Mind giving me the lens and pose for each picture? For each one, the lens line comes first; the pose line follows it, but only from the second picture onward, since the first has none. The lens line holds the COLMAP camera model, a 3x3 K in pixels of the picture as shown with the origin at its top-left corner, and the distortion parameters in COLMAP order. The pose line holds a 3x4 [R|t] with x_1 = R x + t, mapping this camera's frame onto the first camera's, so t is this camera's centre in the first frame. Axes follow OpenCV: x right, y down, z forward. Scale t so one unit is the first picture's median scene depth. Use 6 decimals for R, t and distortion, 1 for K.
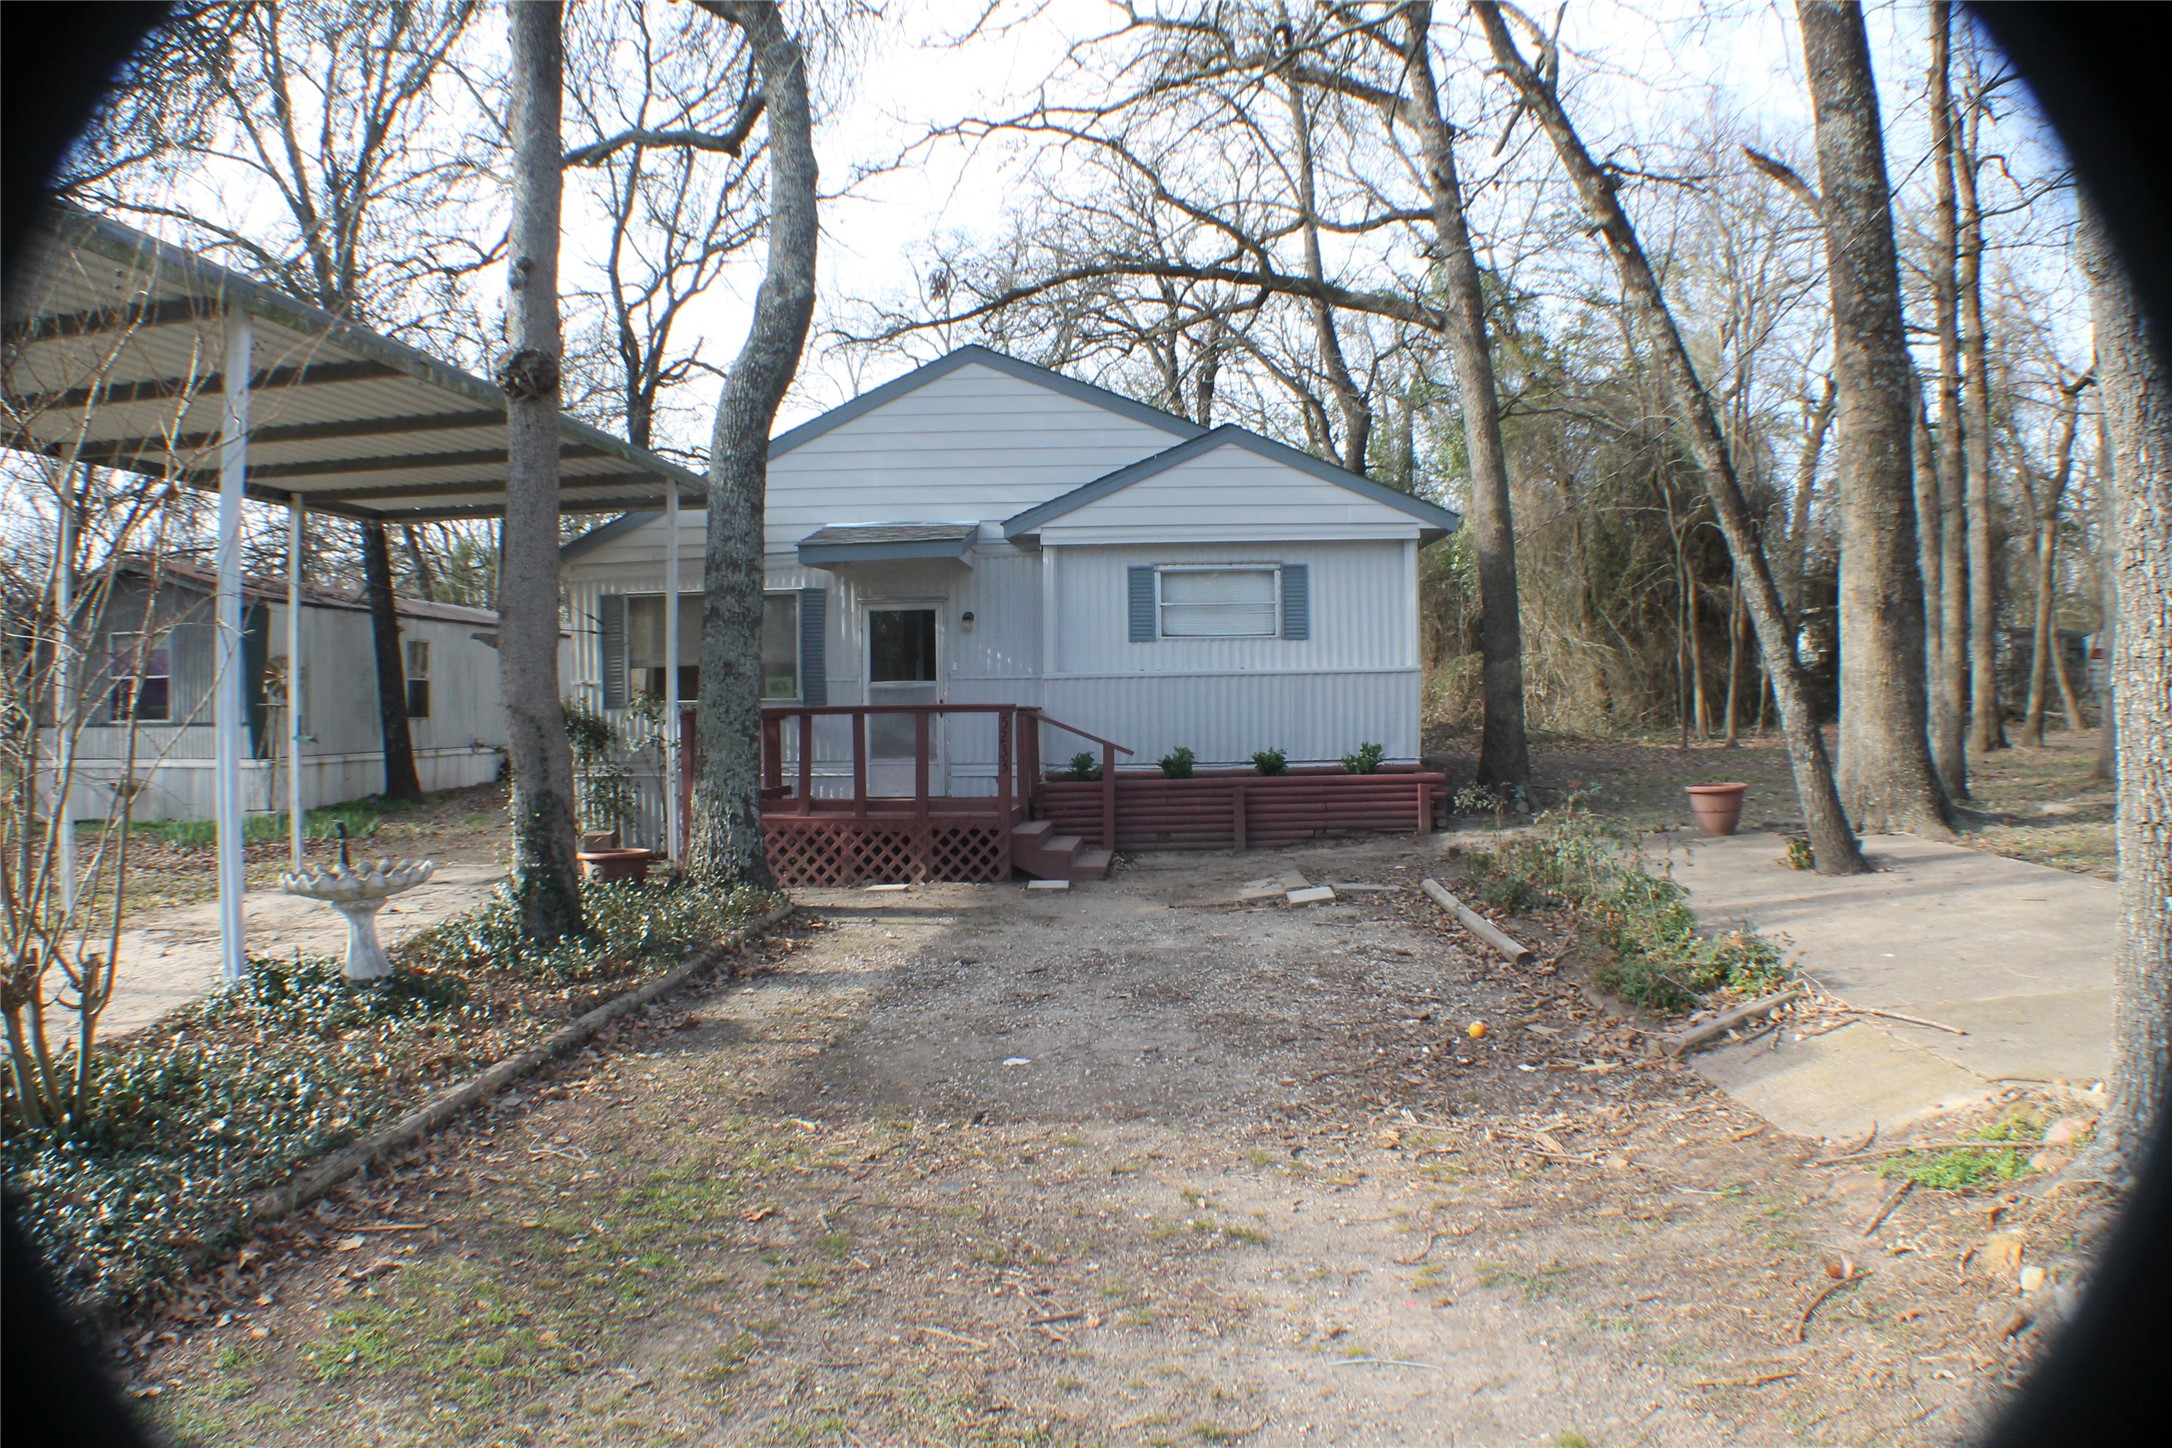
lens RADIAL K [[1394.8, 0, 1096.3], [0, 1394.8, 726.4], [0, 0, 1]] dist [-0.224296, 0.069557]
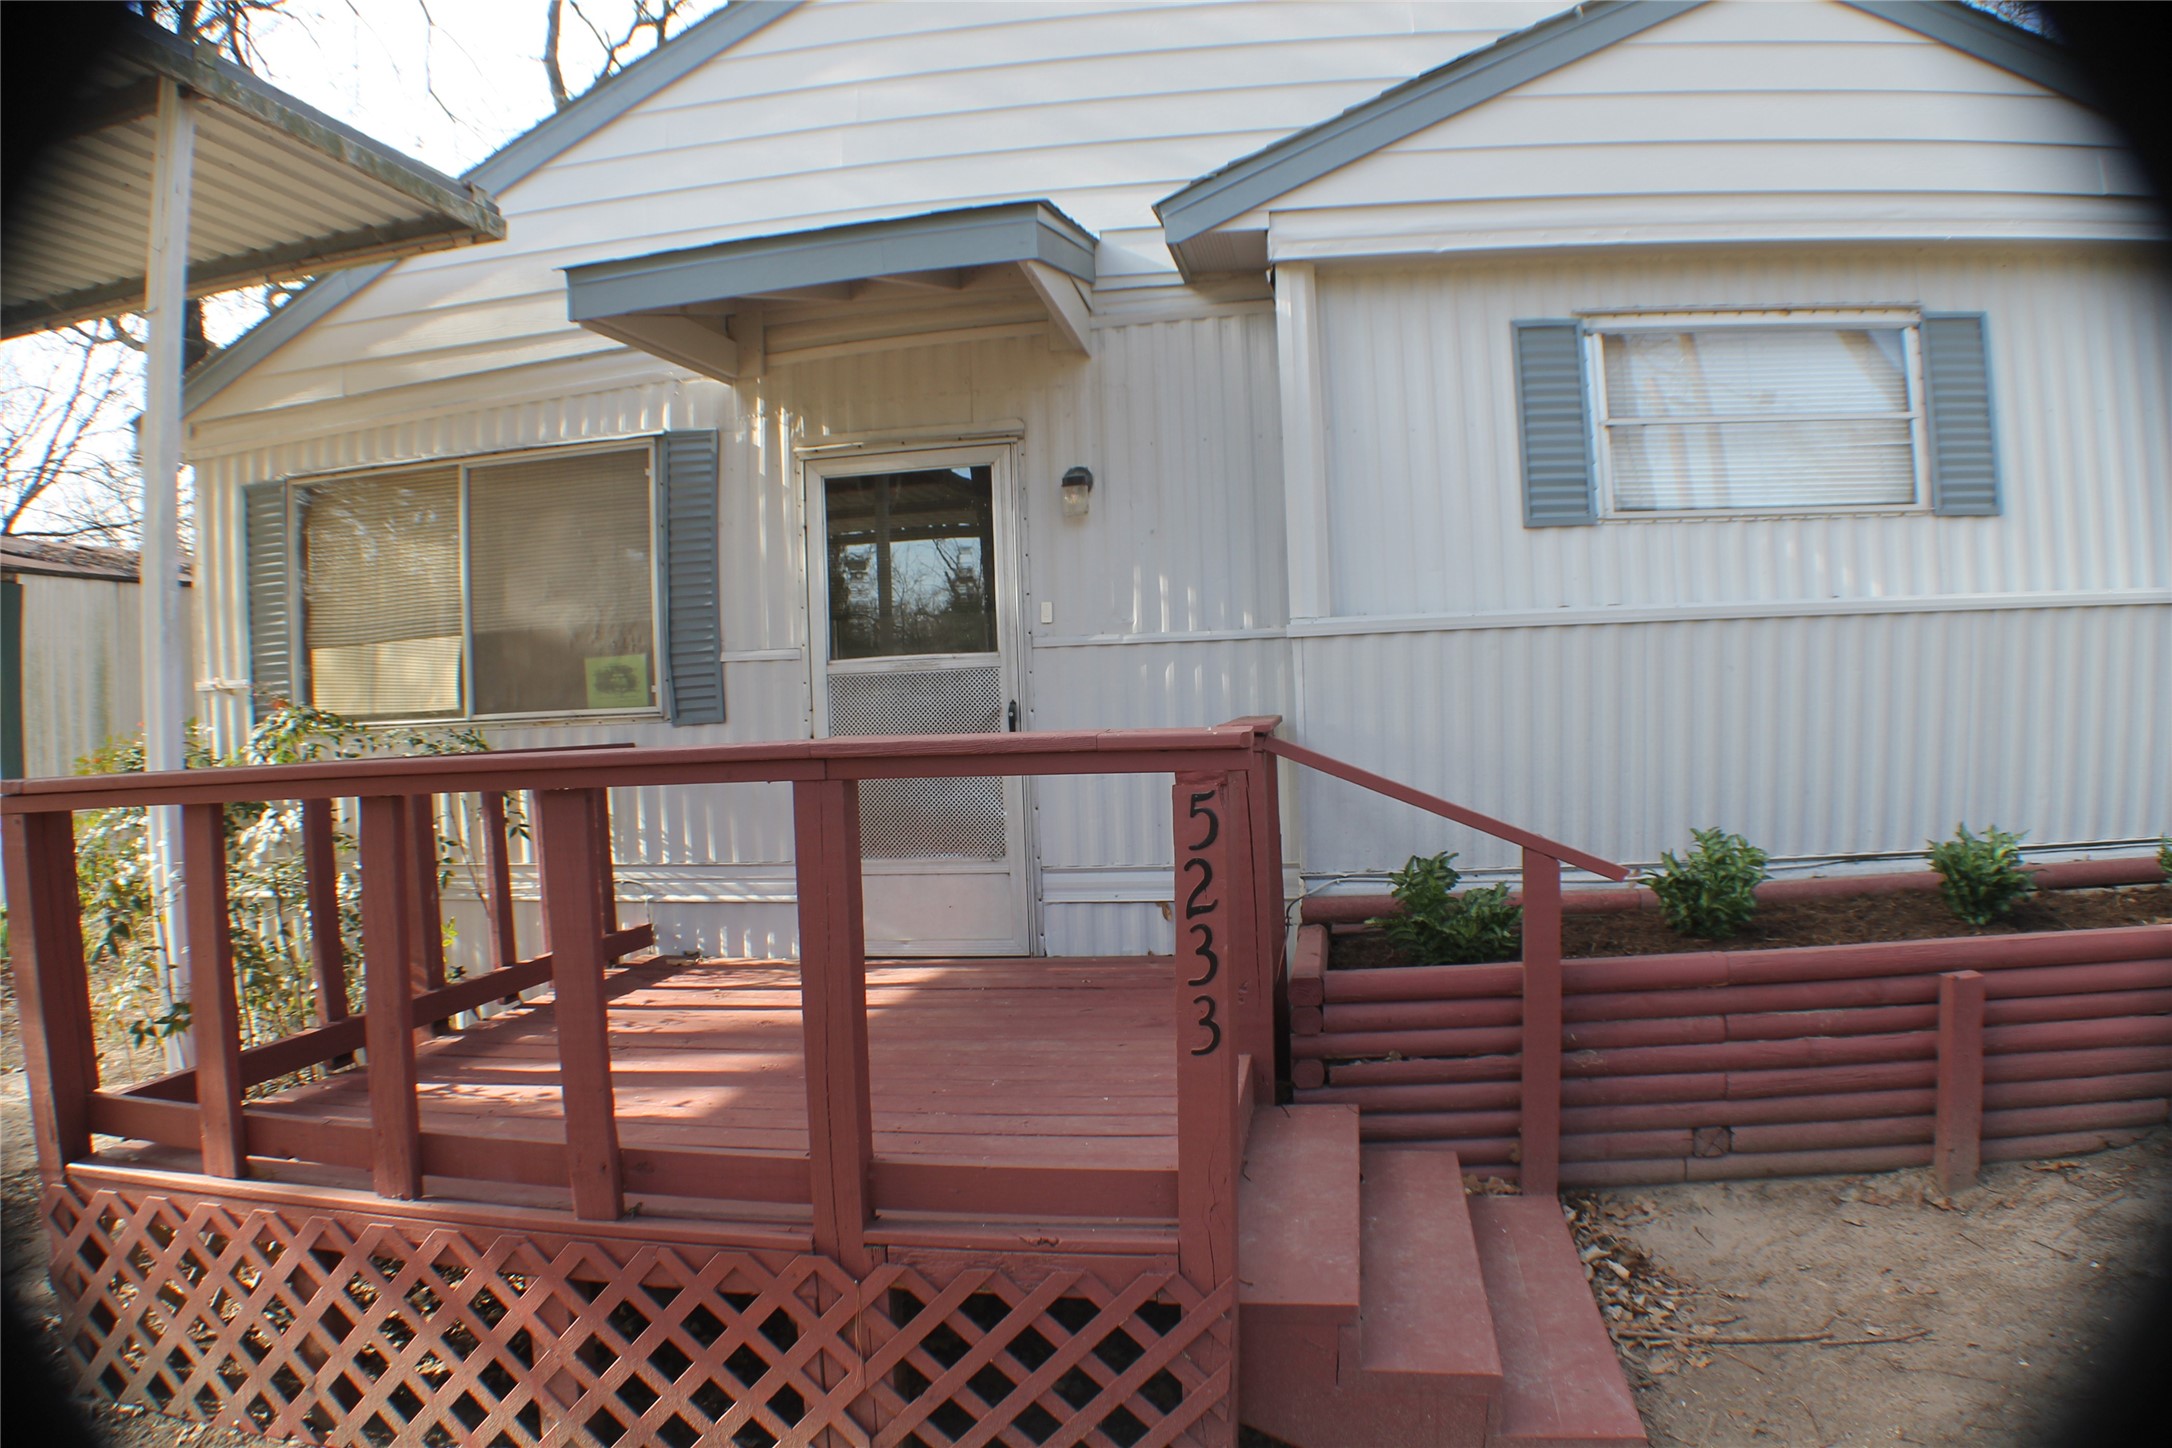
lens RADIAL K [[1394.8, 0, 1095.5], [0, 1394.8, 734.0], [0, 0, 1]] dist [-0.224296, 0.069557]
pose [[0.992954, -0.023117, -0.116225, -0.046633], [0.024930, 0.999589, 0.014165, -0.015732], [0.115849, -0.016963, 0.993122, 0.644089]]
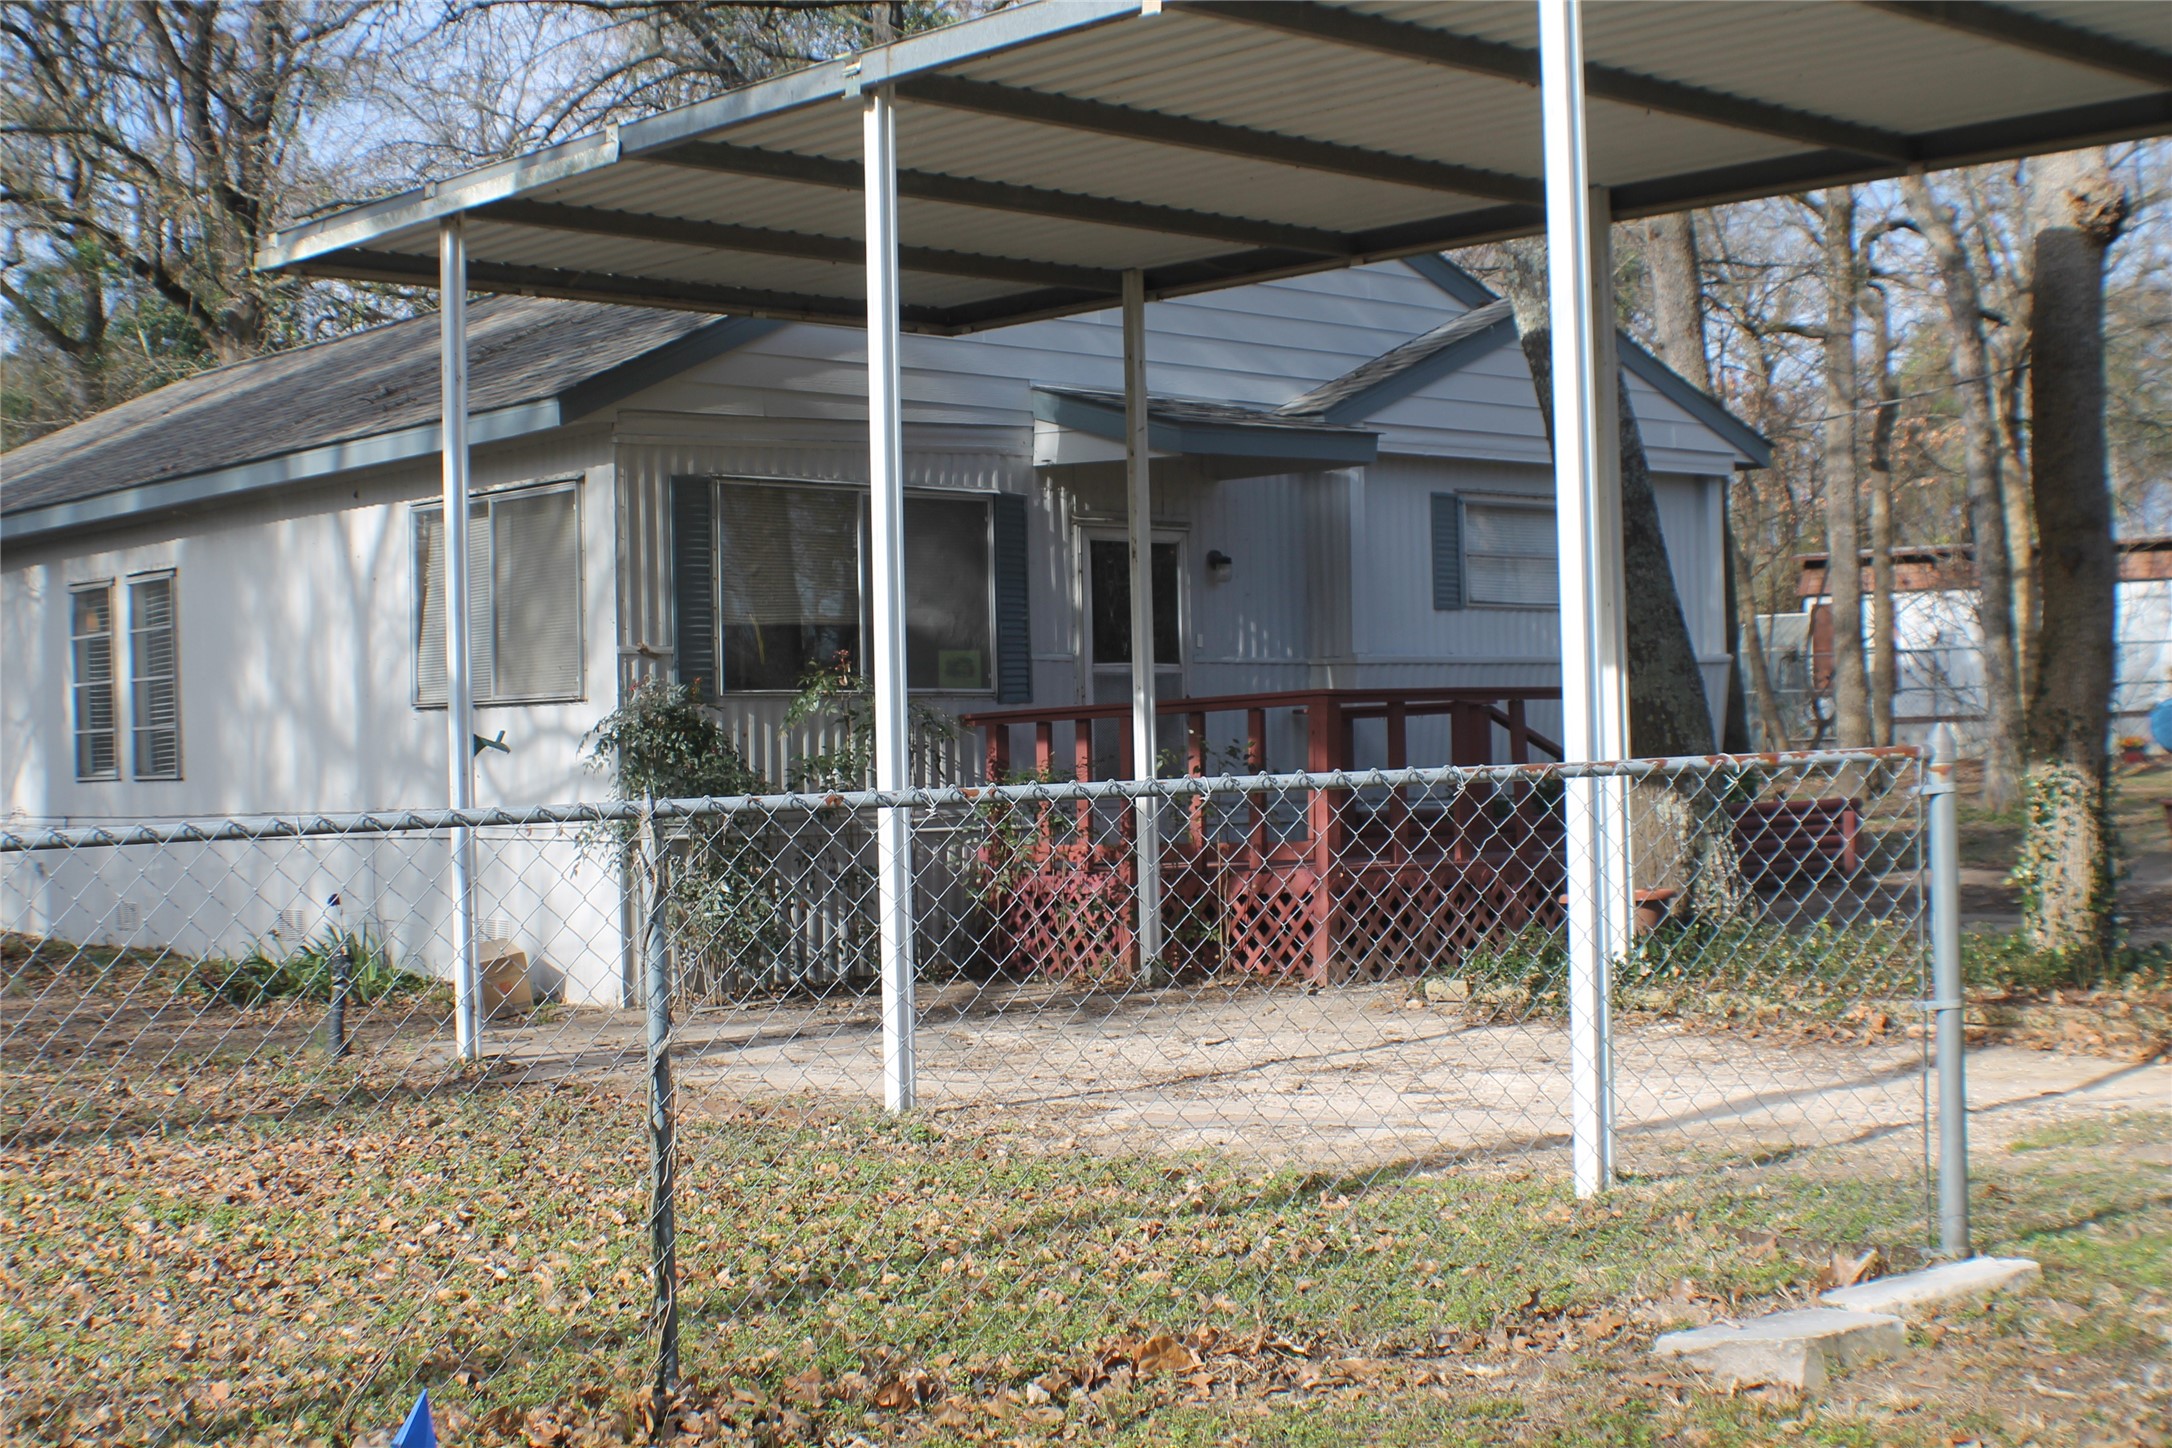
lens RADIAL K [[3080.7, 0, 1100.4], [0, 3080.7, 742.3], [0, 0, 1]] dist [-0.113535, 0.000000]
pose [[0.733568, 0.005275, 0.679596, -1.056884], [0.023802, 0.999157, -0.033448, 0.044713], [-0.679200, 0.040712, 0.732824, 0.067598]]
